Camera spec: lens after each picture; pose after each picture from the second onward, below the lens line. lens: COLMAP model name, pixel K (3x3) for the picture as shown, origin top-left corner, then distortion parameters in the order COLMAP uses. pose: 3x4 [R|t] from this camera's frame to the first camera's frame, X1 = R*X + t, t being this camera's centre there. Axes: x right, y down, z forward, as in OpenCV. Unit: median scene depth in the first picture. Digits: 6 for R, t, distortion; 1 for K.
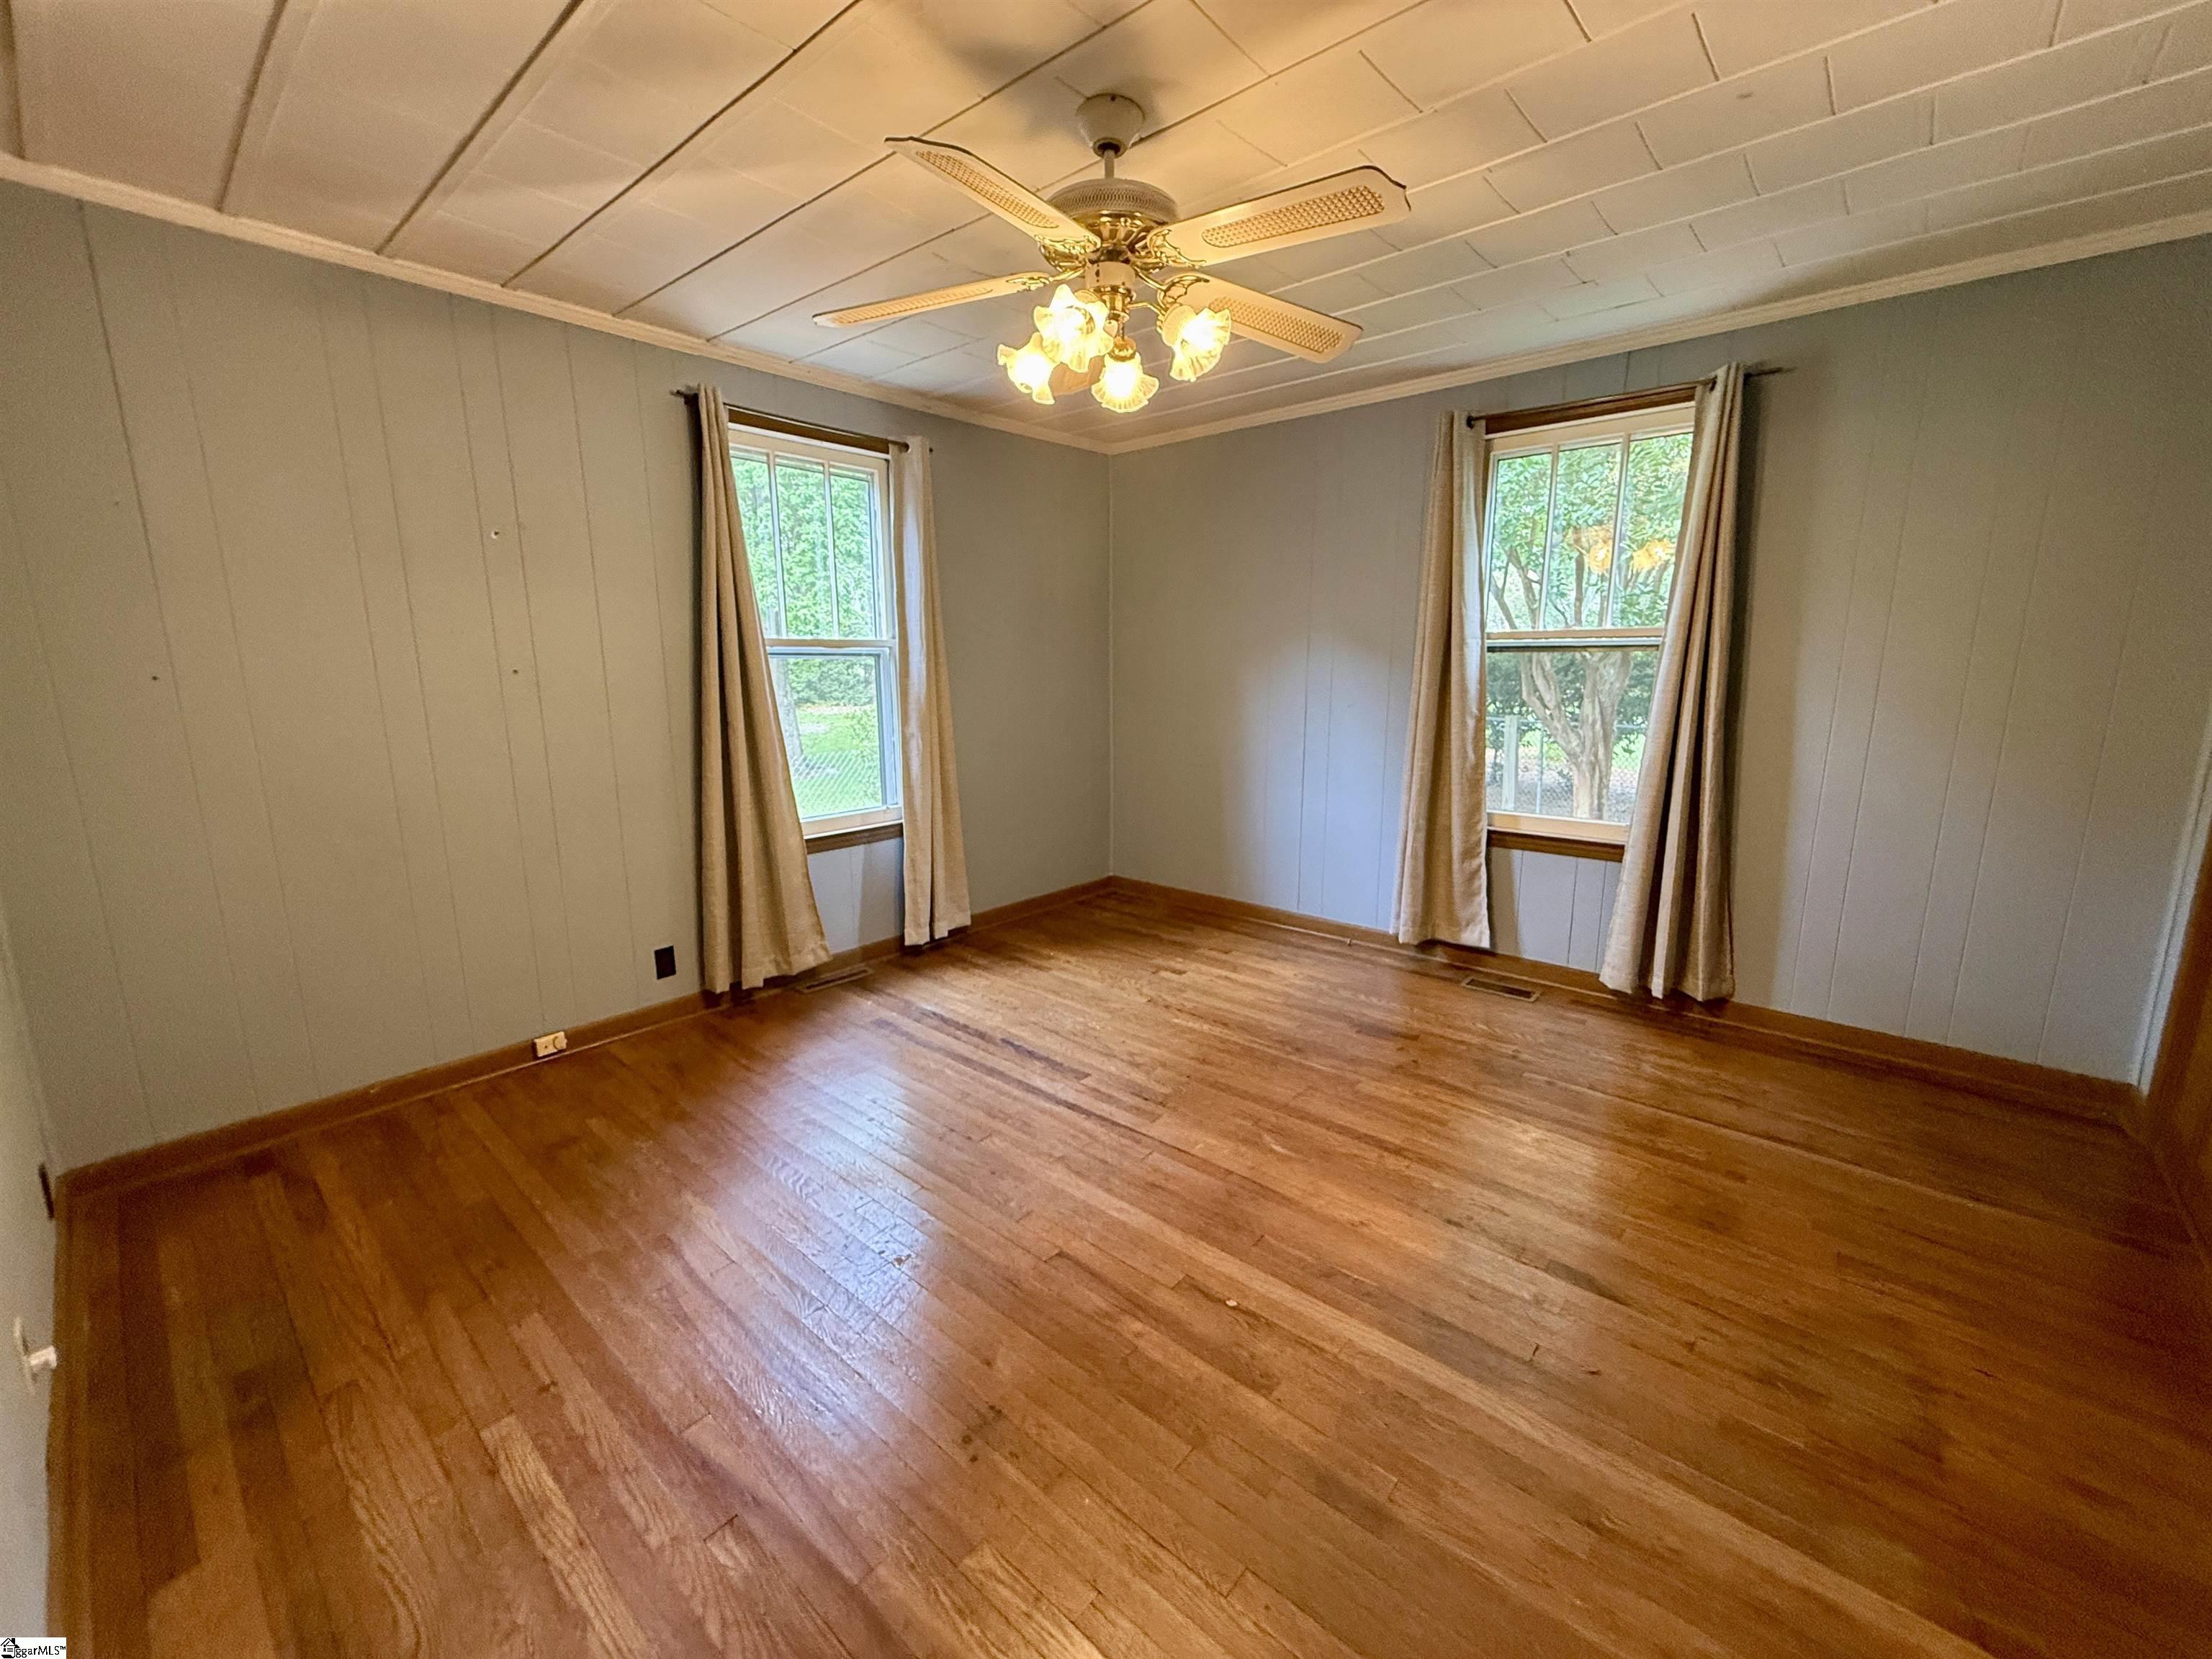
lens RADIAL K [[890.3, 0, 1102.4], [0, 890.3, 827.7], [0, 0, 1]] dist [-0.000463, 0.000003]
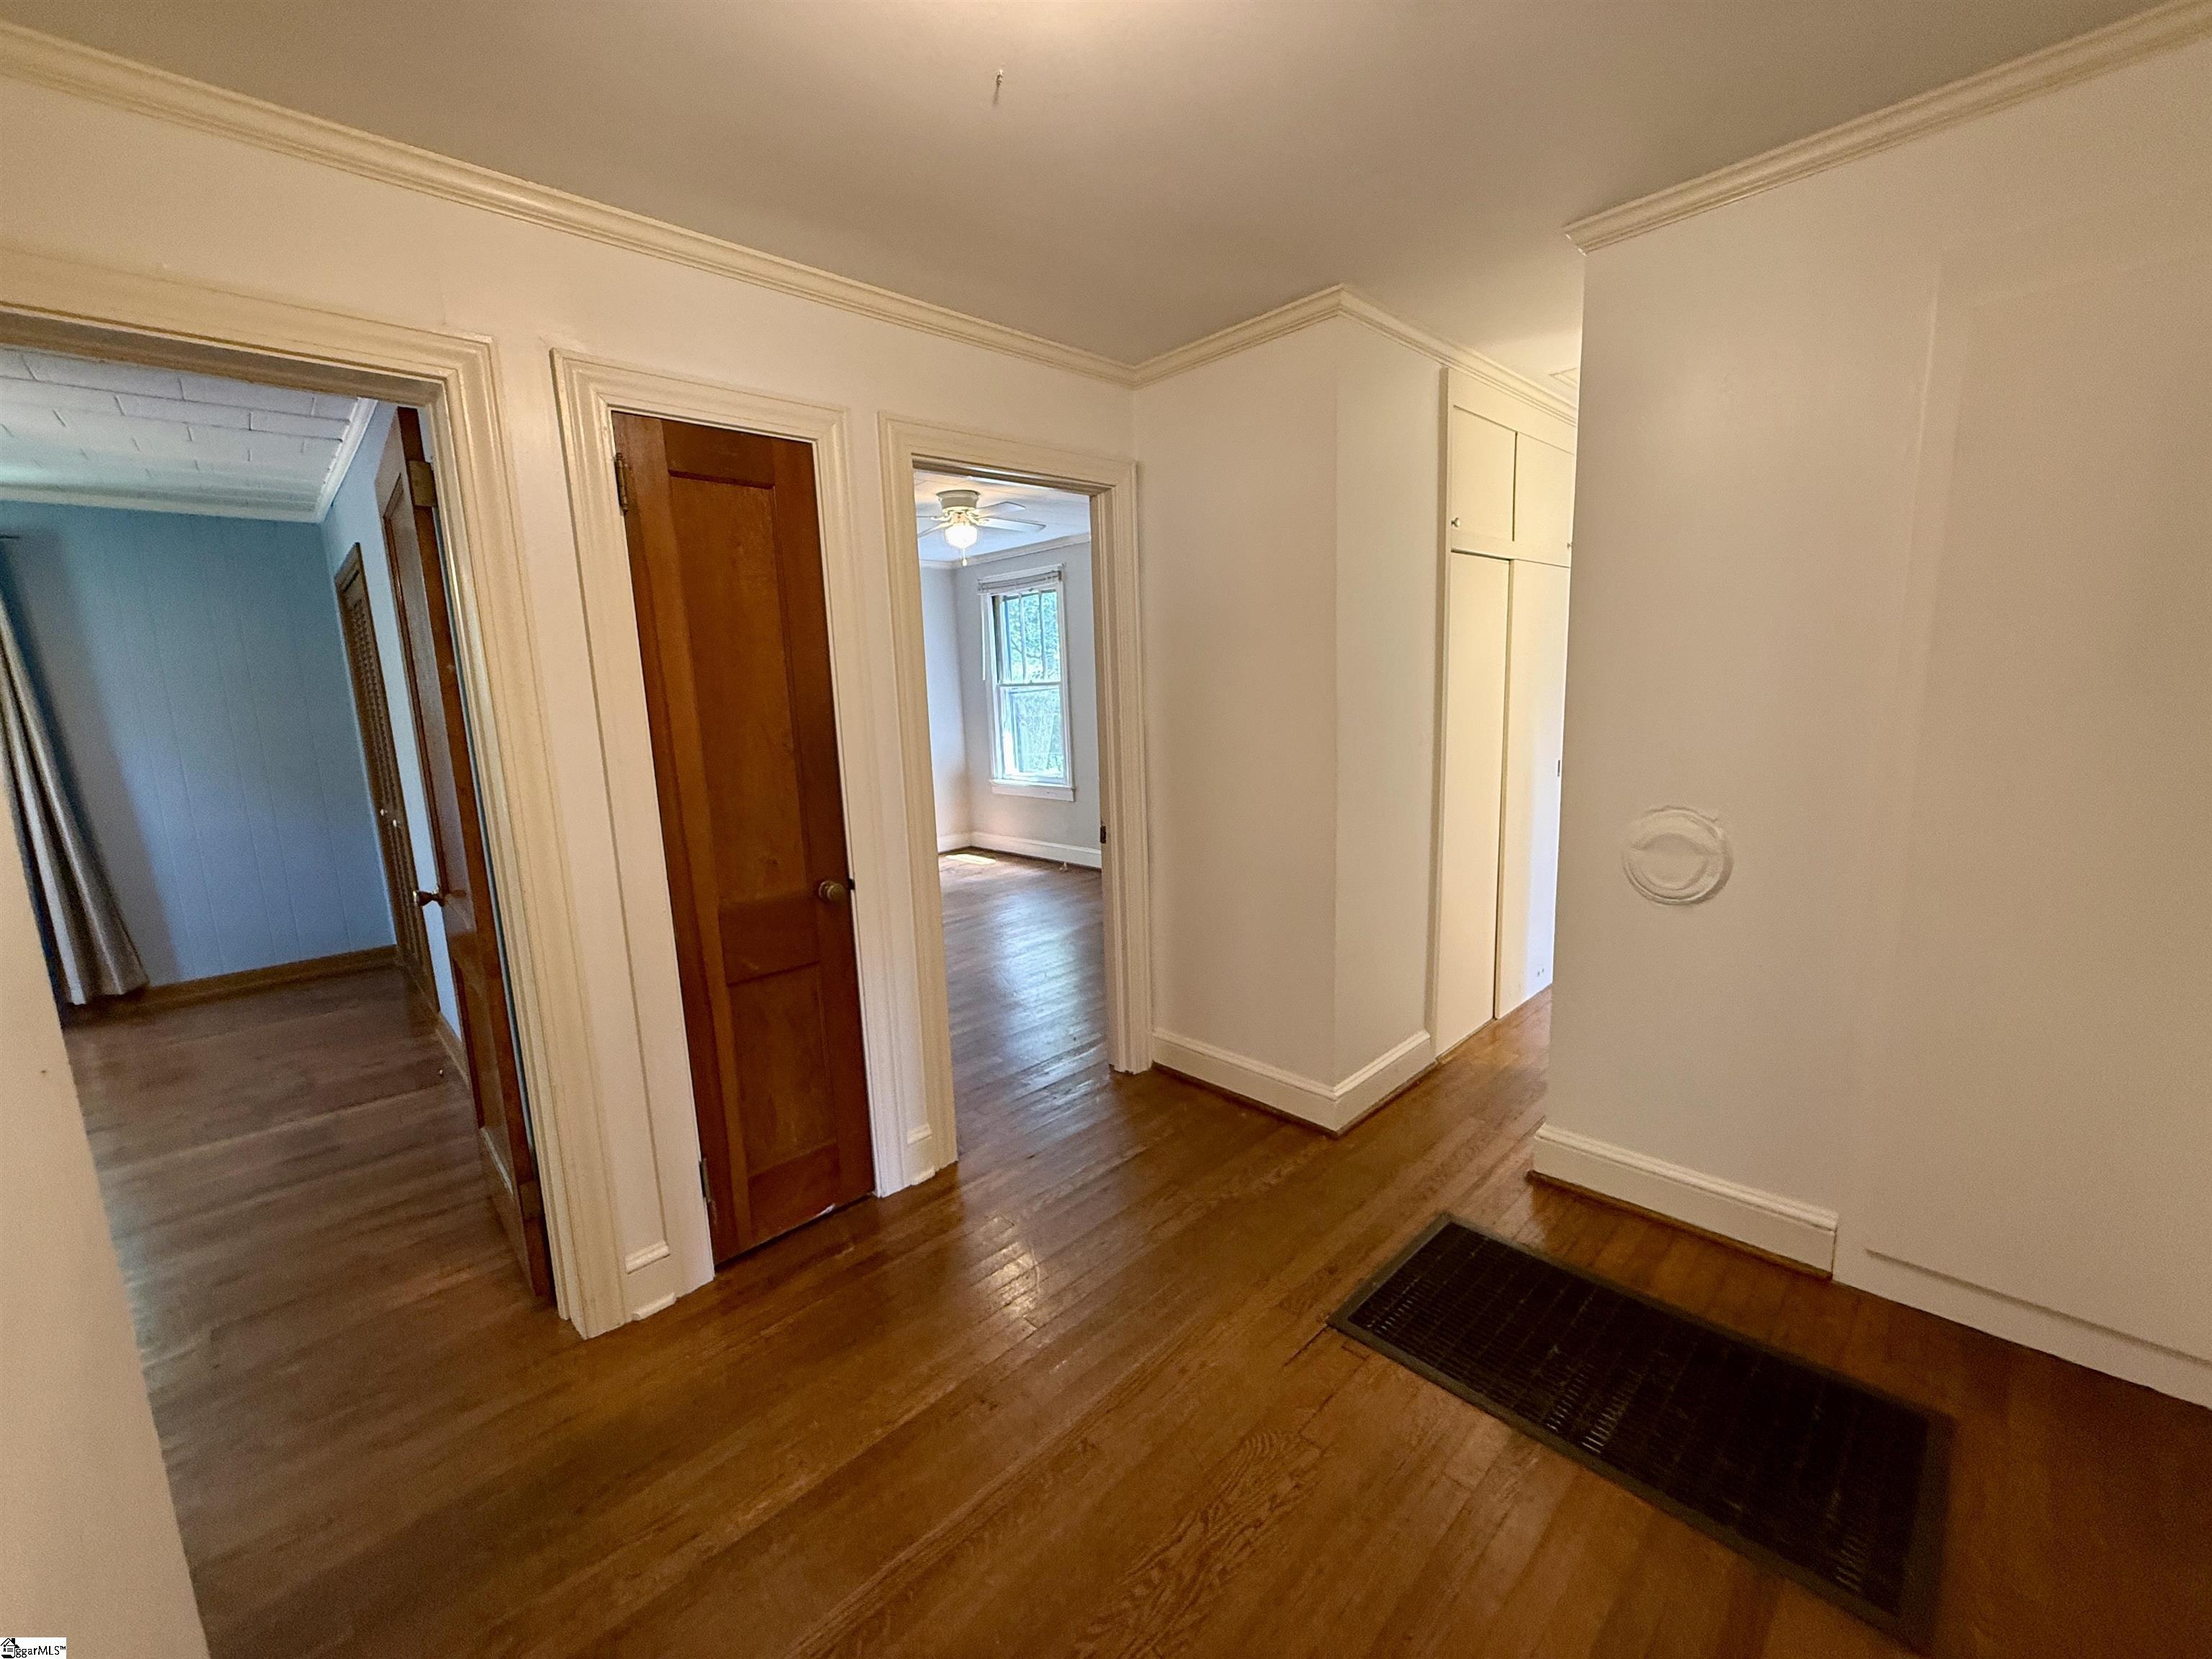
lens RADIAL K [[890.3, 0, 1105.6], [0, 890.3, 834.9], [0, 0, 1]] dist [-0.000463, 0.000003]
pose [[0.084265, -0.160829, 0.983378, -0.549461], [0.225026, 0.964466, 0.138454, 0.126971], [-0.970702, 0.209619, 0.117462, -0.735669]]
